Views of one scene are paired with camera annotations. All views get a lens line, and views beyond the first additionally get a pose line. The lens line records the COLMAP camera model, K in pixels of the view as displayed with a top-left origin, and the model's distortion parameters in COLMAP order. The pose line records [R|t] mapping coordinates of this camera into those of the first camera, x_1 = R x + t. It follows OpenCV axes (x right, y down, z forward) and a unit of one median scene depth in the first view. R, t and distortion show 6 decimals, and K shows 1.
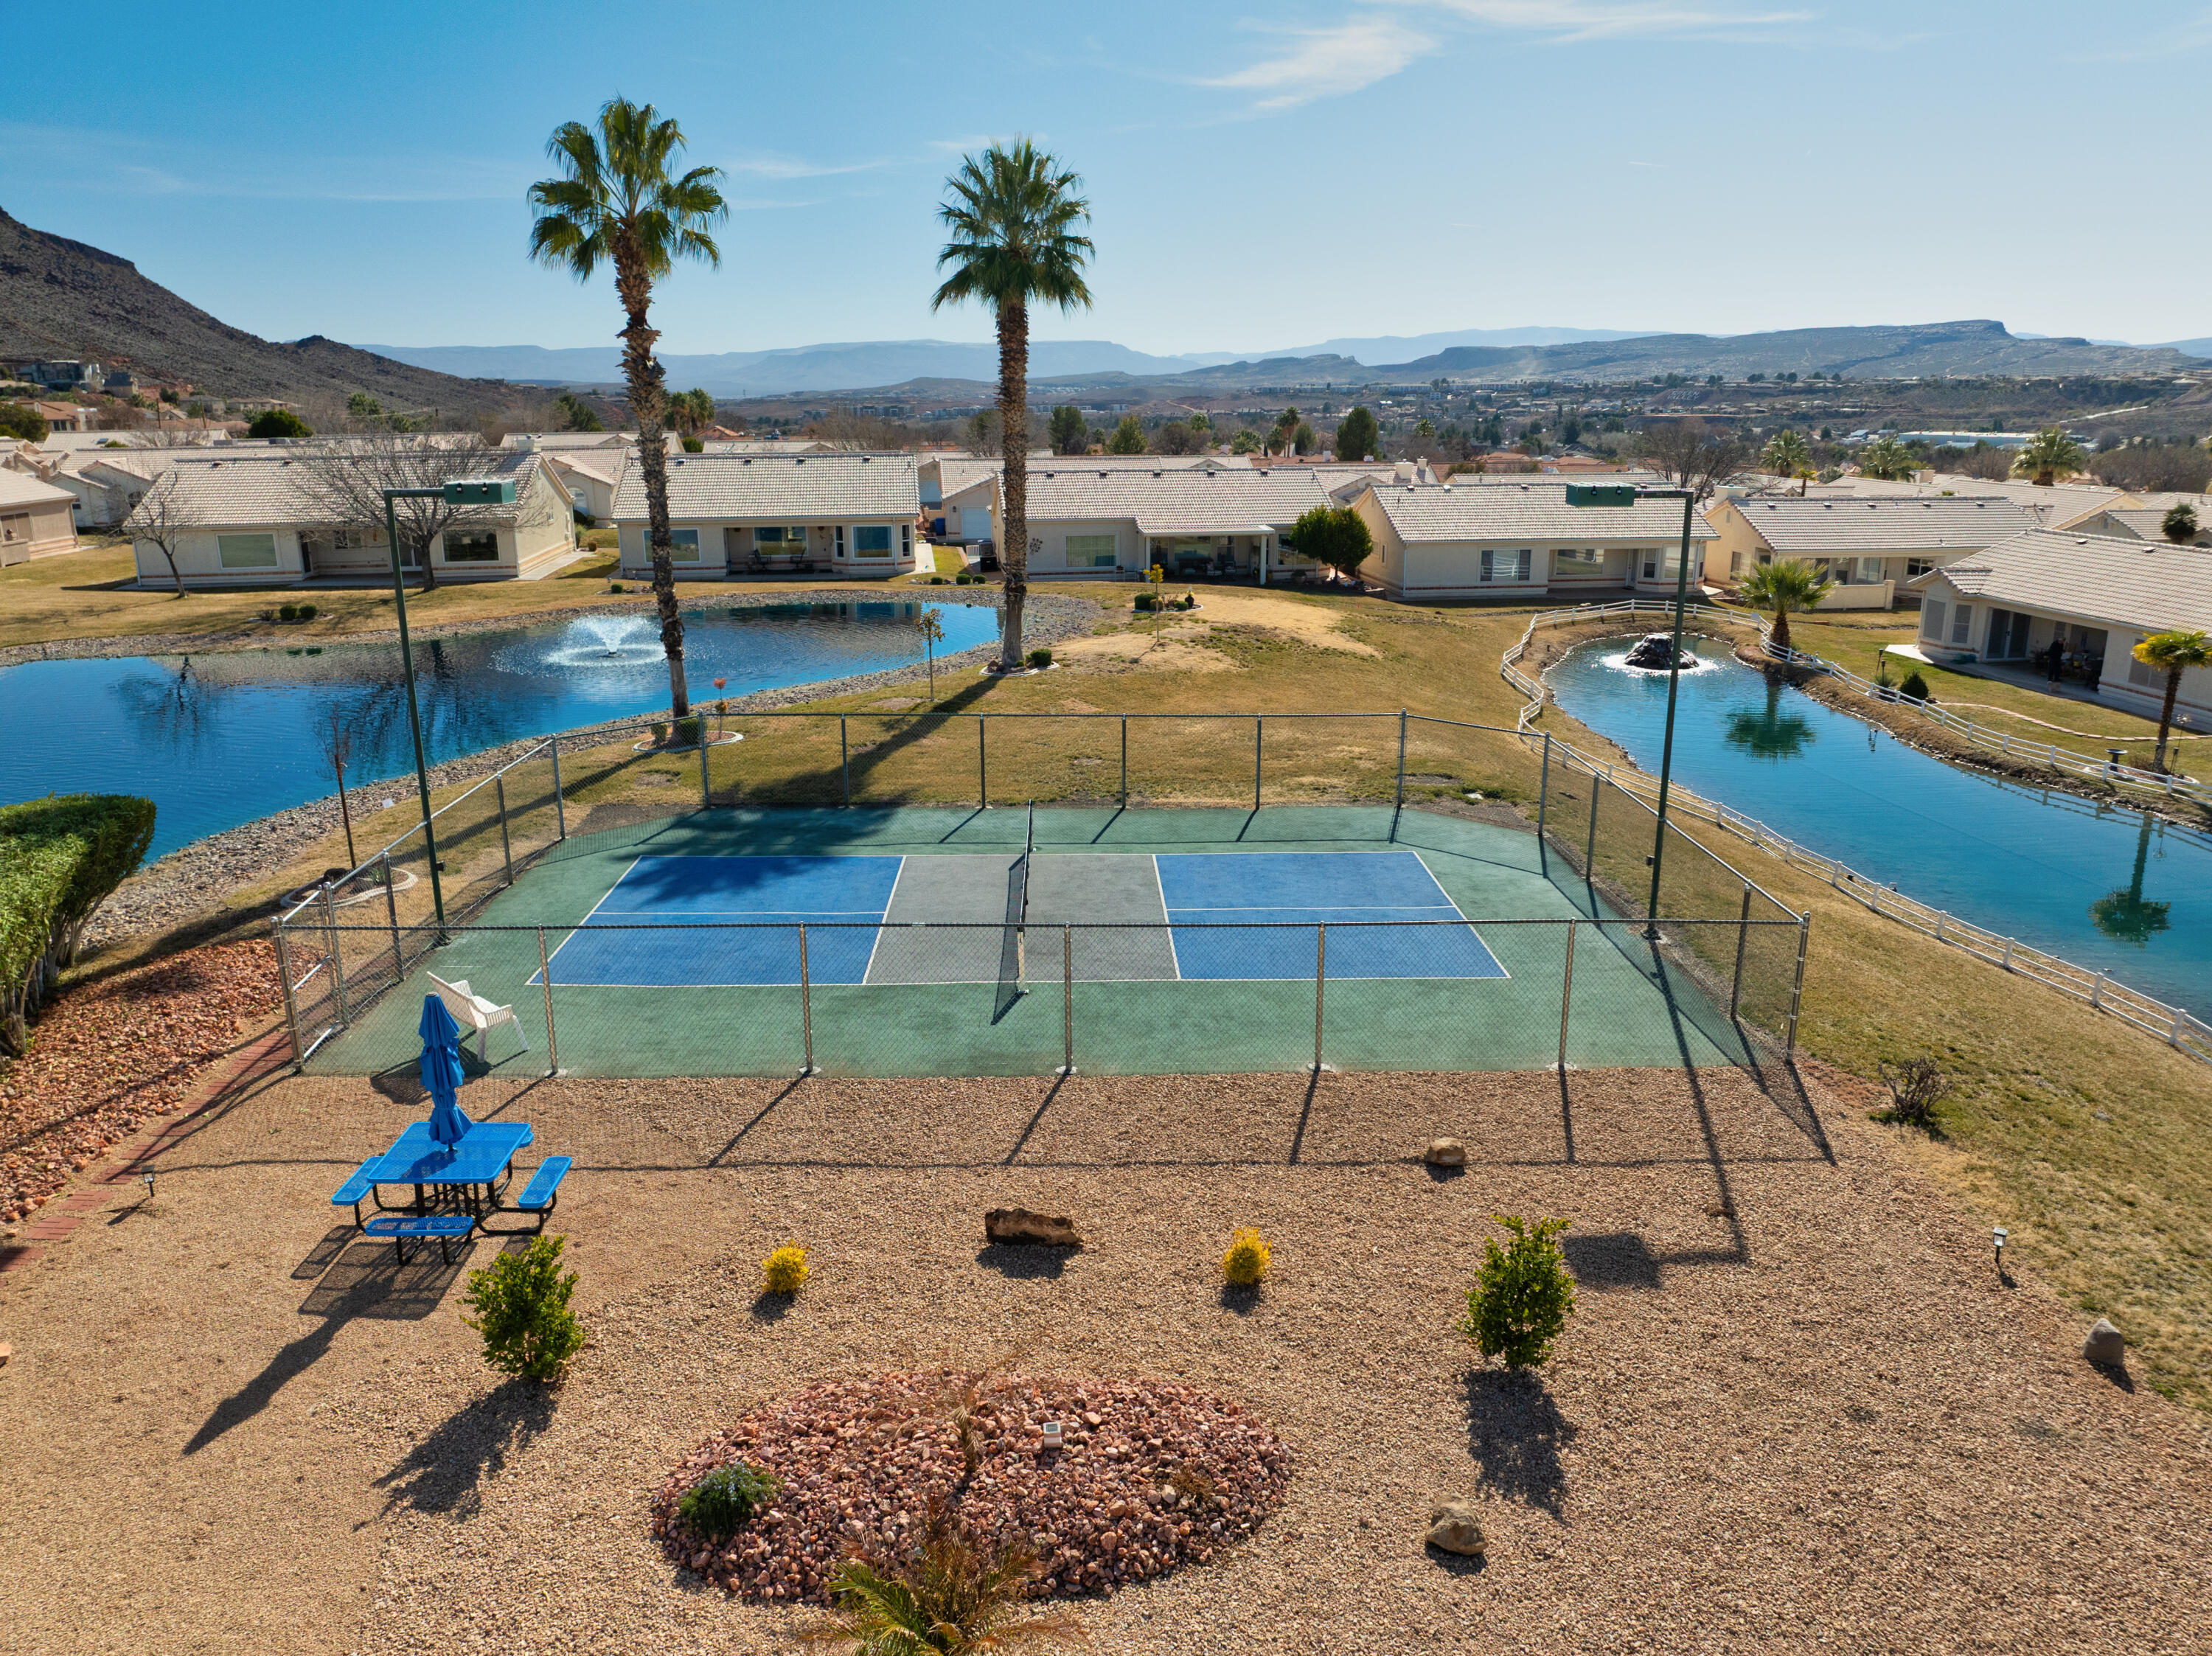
lens RADIAL K [[1556.9, 0, 1106.0], [0, 1556.9, 828.0], [0, 0, 1]] dist [-0.048290, 0.014793]
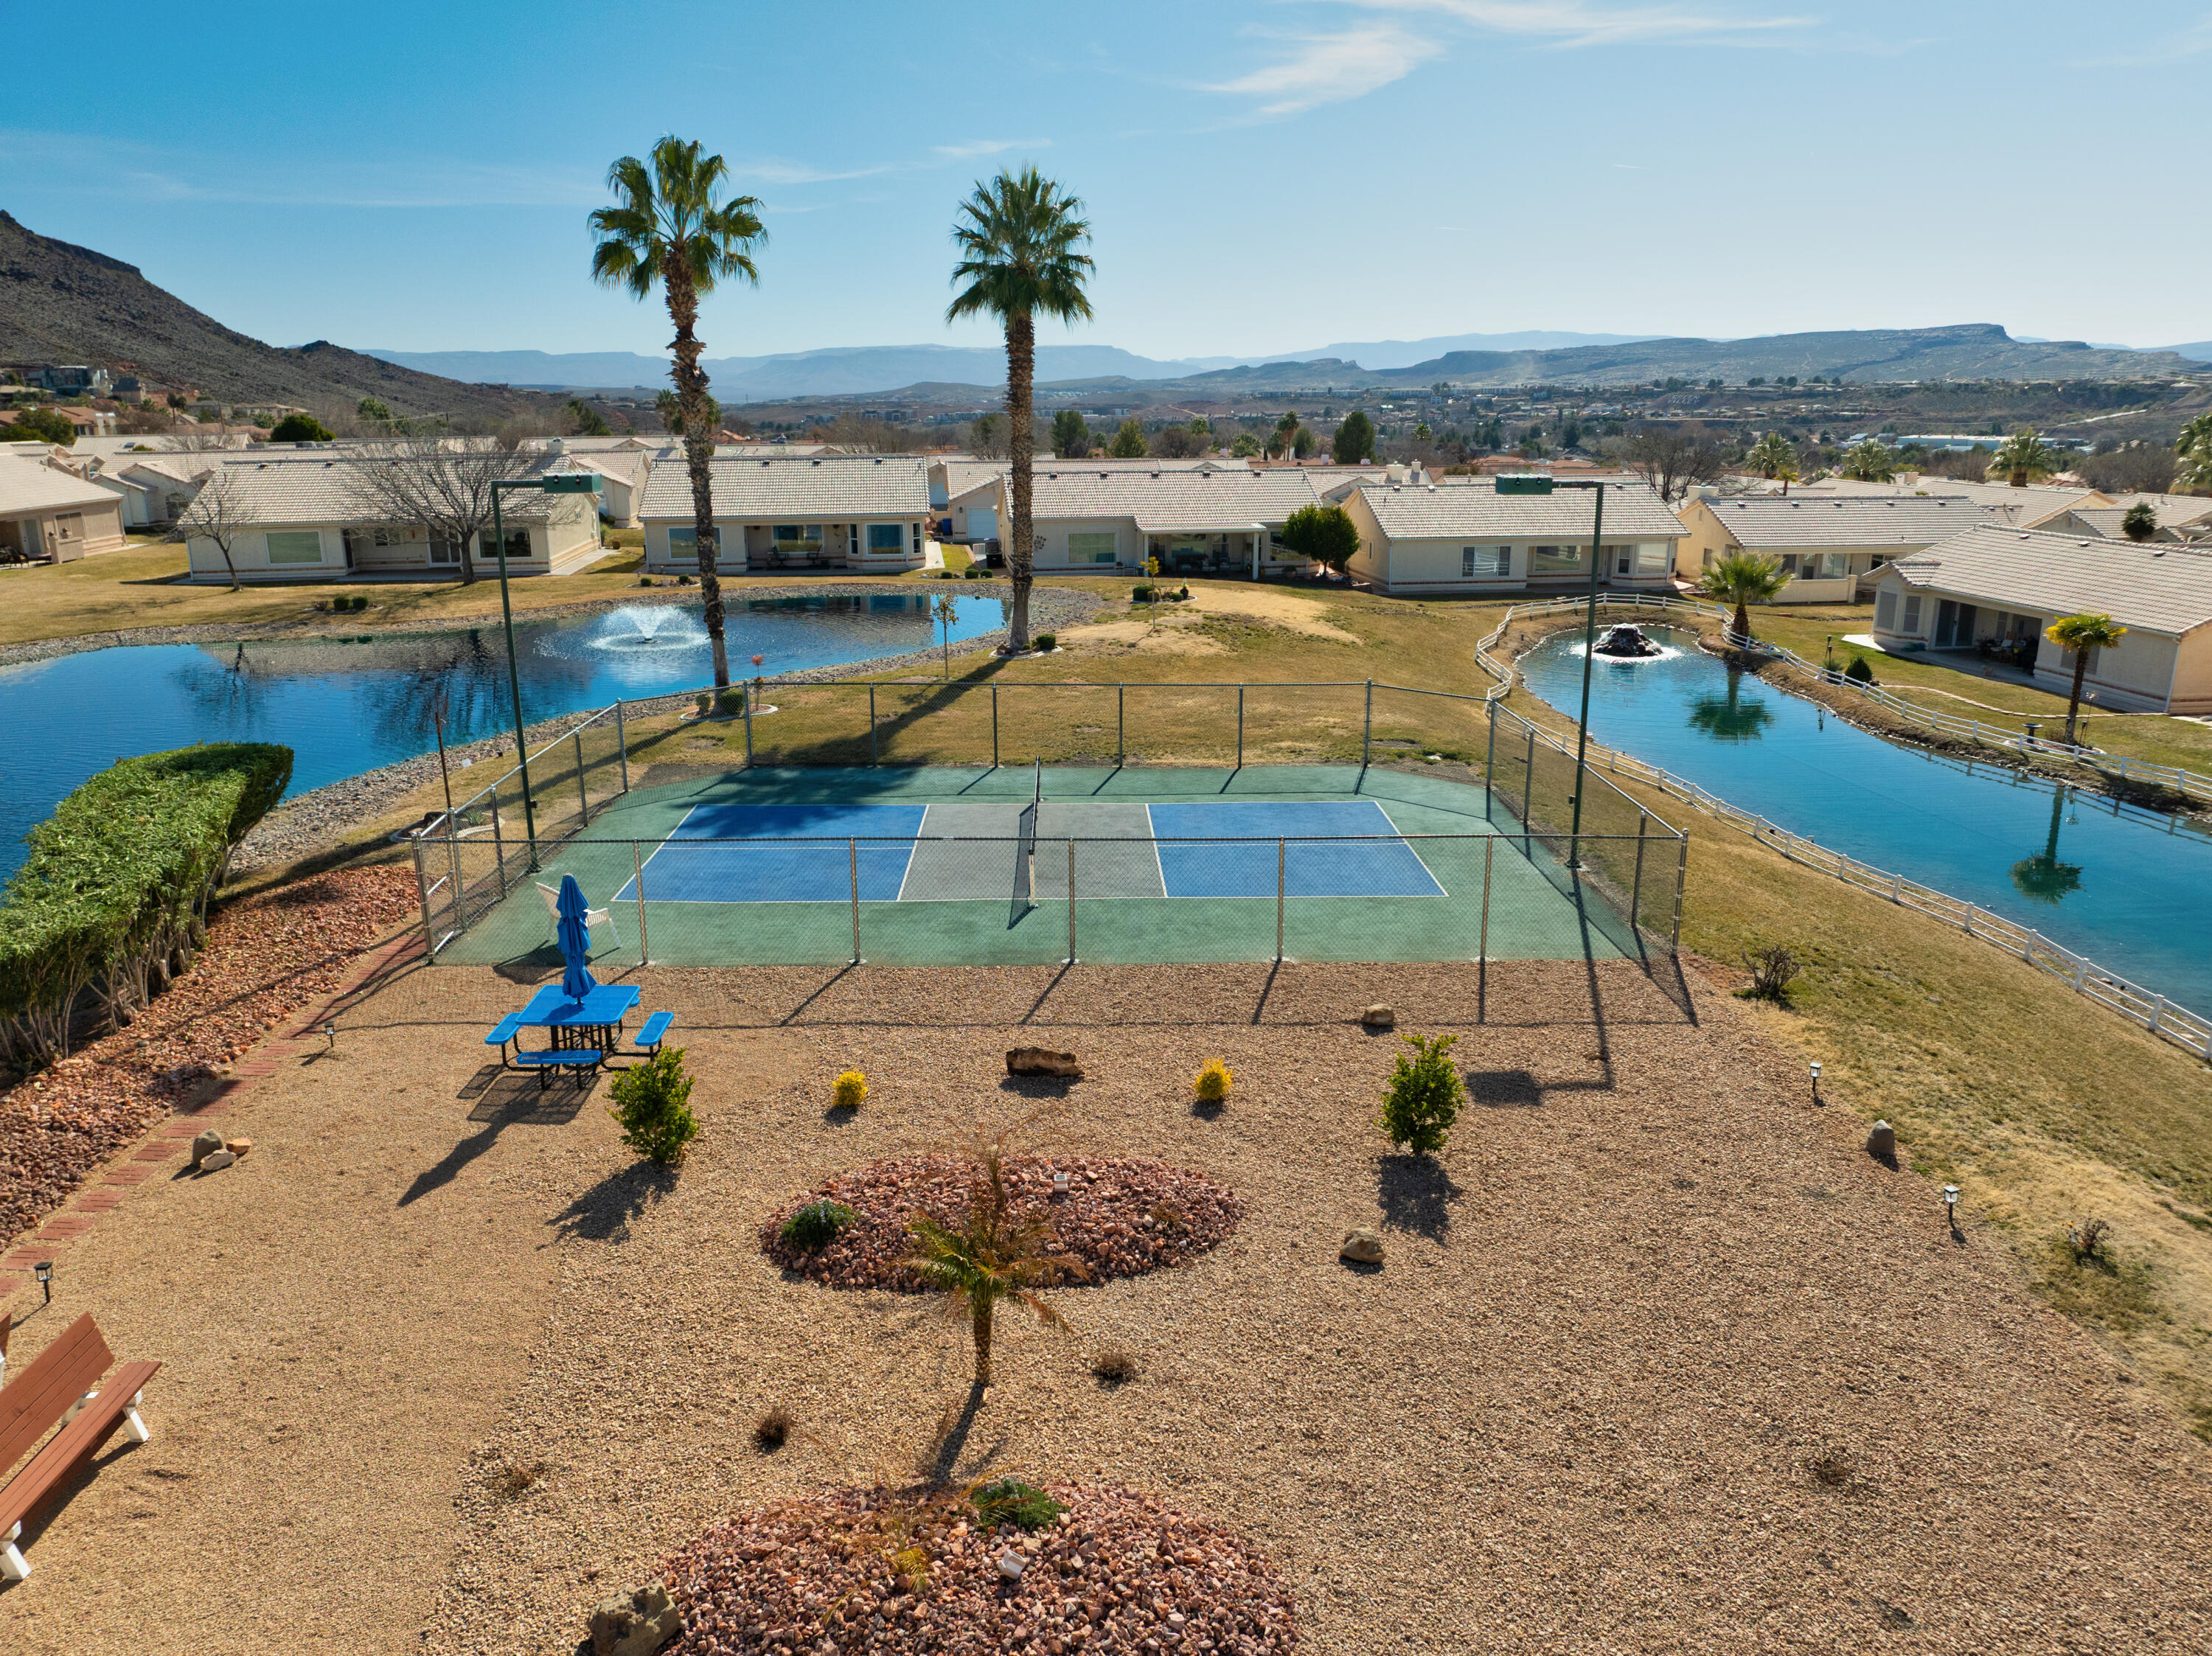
lens RADIAL K [[1556.9, 0, 1106.0], [0, 1556.9, 828.0], [0, 0, 1]] dist [-0.048290, 0.014793]
pose [[0.999999, -0.000433, -0.001243, 0.001606], [0.000430, 0.999996, -0.002677, 0.024645], [0.001245, 0.002677, 0.999996, -0.089955]]
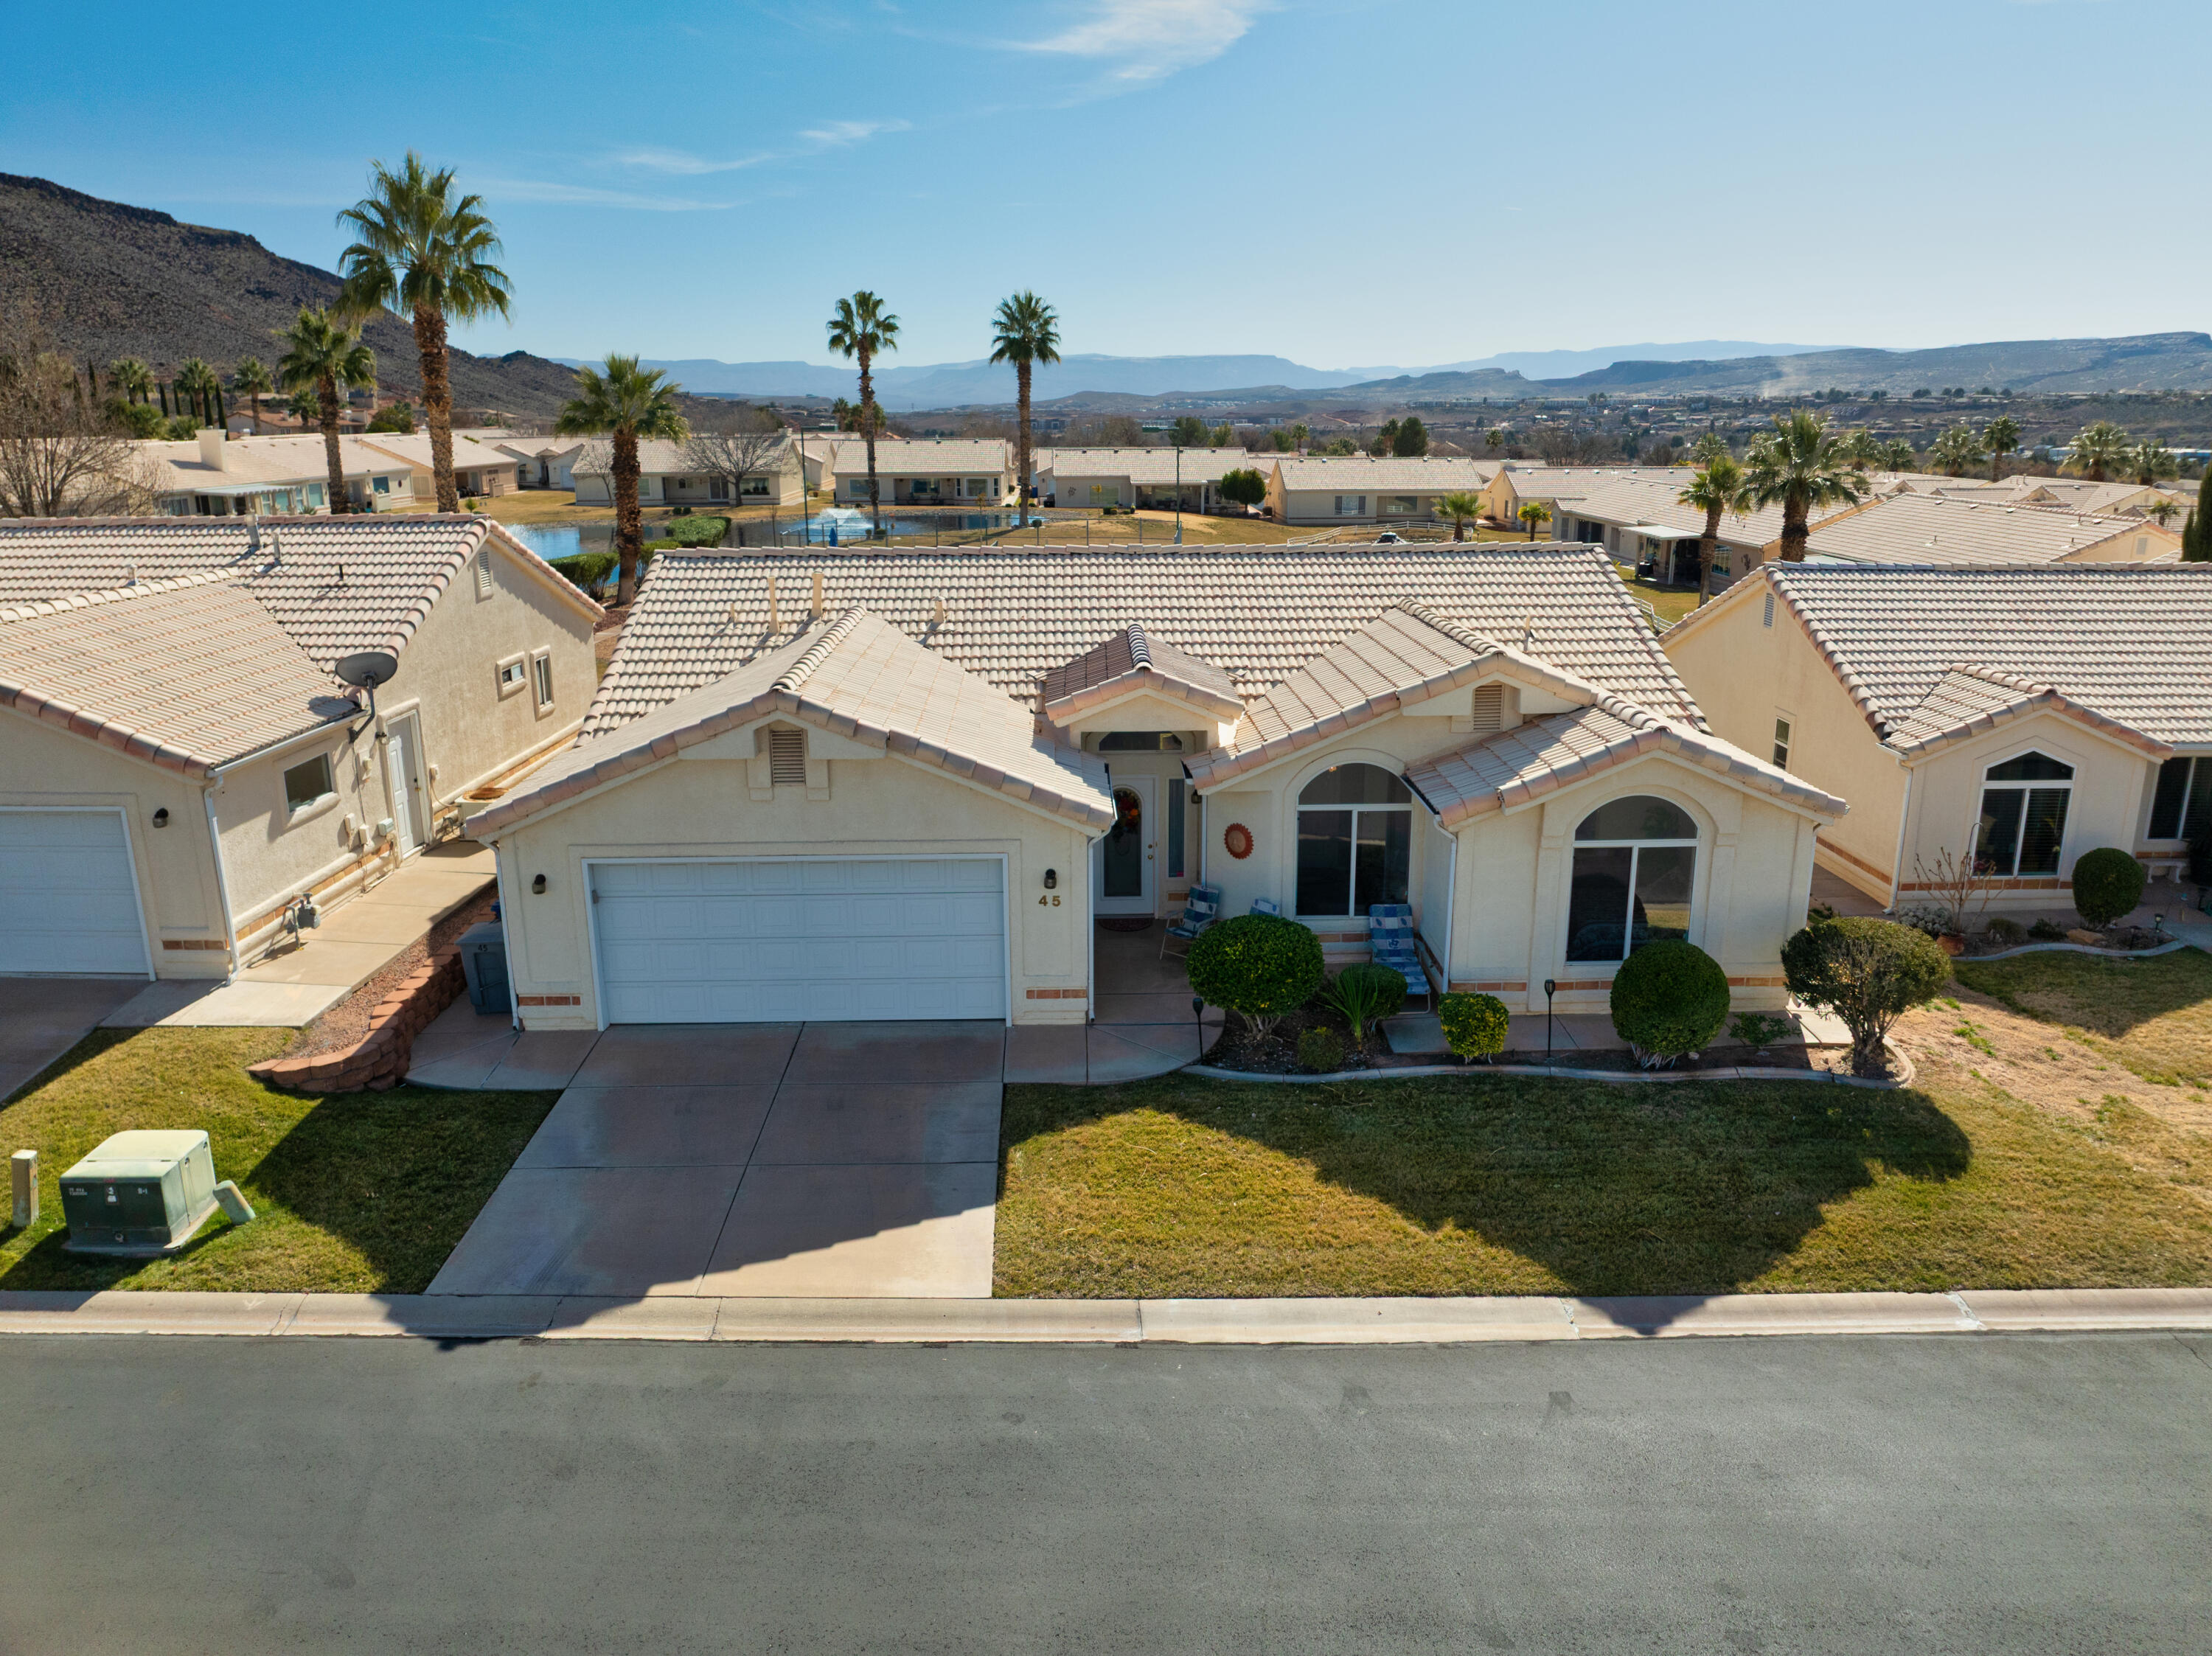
lens RADIAL K [[1562.5, 0, 1106.0], [0, 1562.5, 828.0], [0, 0, 1]] dist [-0.048446, 0.018471]
pose [[0.994794, 0.026806, -0.098319, 0.295771], [-0.027725, 0.999584, -0.007994, 0.350493], [0.098064, 0.010678, 0.995123, -1.219724]]
